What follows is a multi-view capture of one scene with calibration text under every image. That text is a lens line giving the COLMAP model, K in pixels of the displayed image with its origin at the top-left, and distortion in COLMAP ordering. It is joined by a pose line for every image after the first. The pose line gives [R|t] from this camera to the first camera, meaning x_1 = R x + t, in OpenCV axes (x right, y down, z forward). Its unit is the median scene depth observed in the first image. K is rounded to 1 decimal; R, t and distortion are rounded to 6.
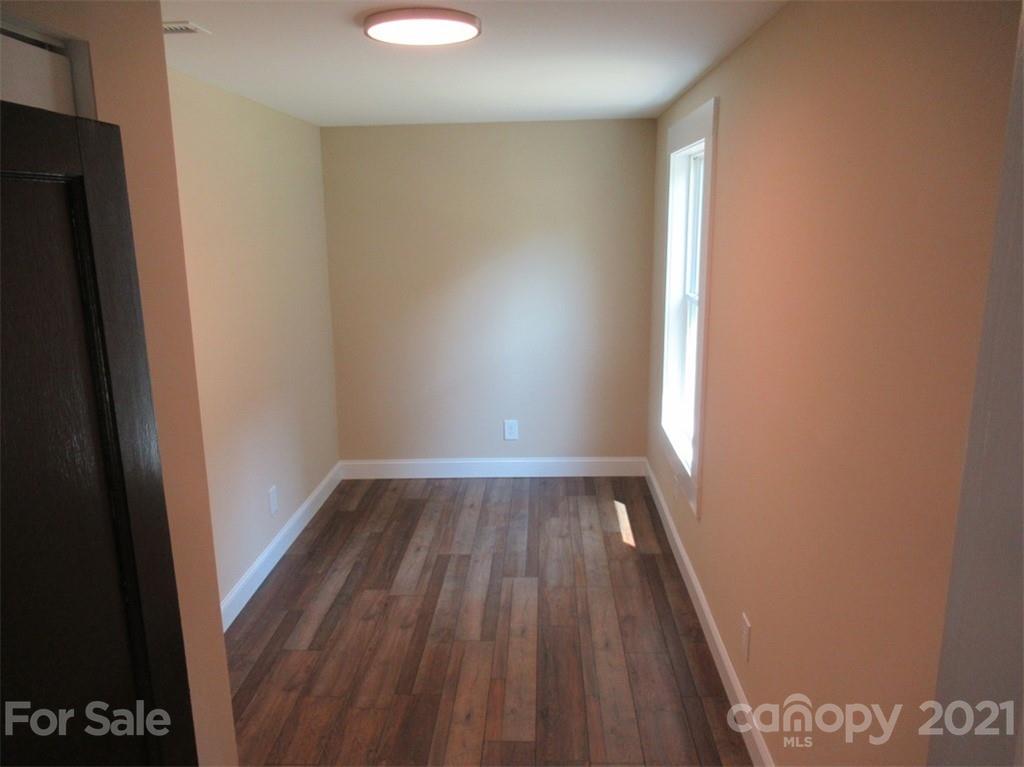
lens RADIAL K [[763.6, 0, 512.8], [0, 763.6, 383.1], [0, 0, 1]] dist [-0.018994, 0.018437]
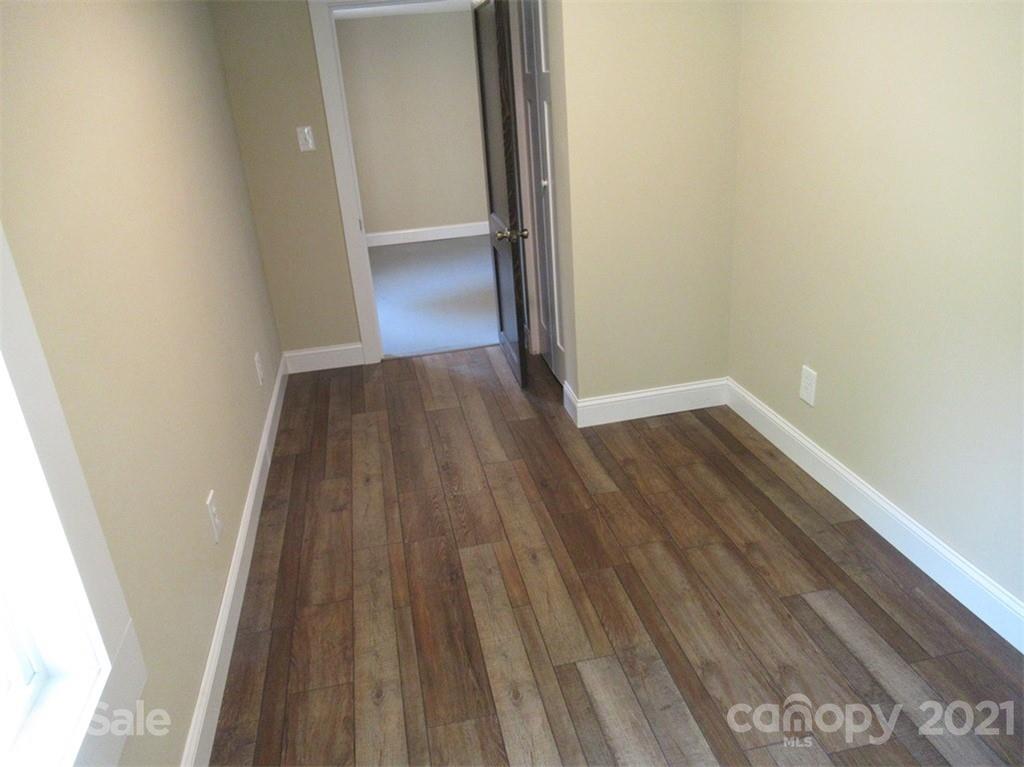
lens RADIAL K [[763.6, 0, 513.4], [0, 763.6, 384.9], [0, 0, 1]] dist [-0.018994, 0.018437]
pose [[-0.966819, 0.175847, -0.185310, 0.091587], [0.041782, 0.824464, 0.564370, -0.235519], [0.252024, 0.537901, -0.804454, 1.462028]]
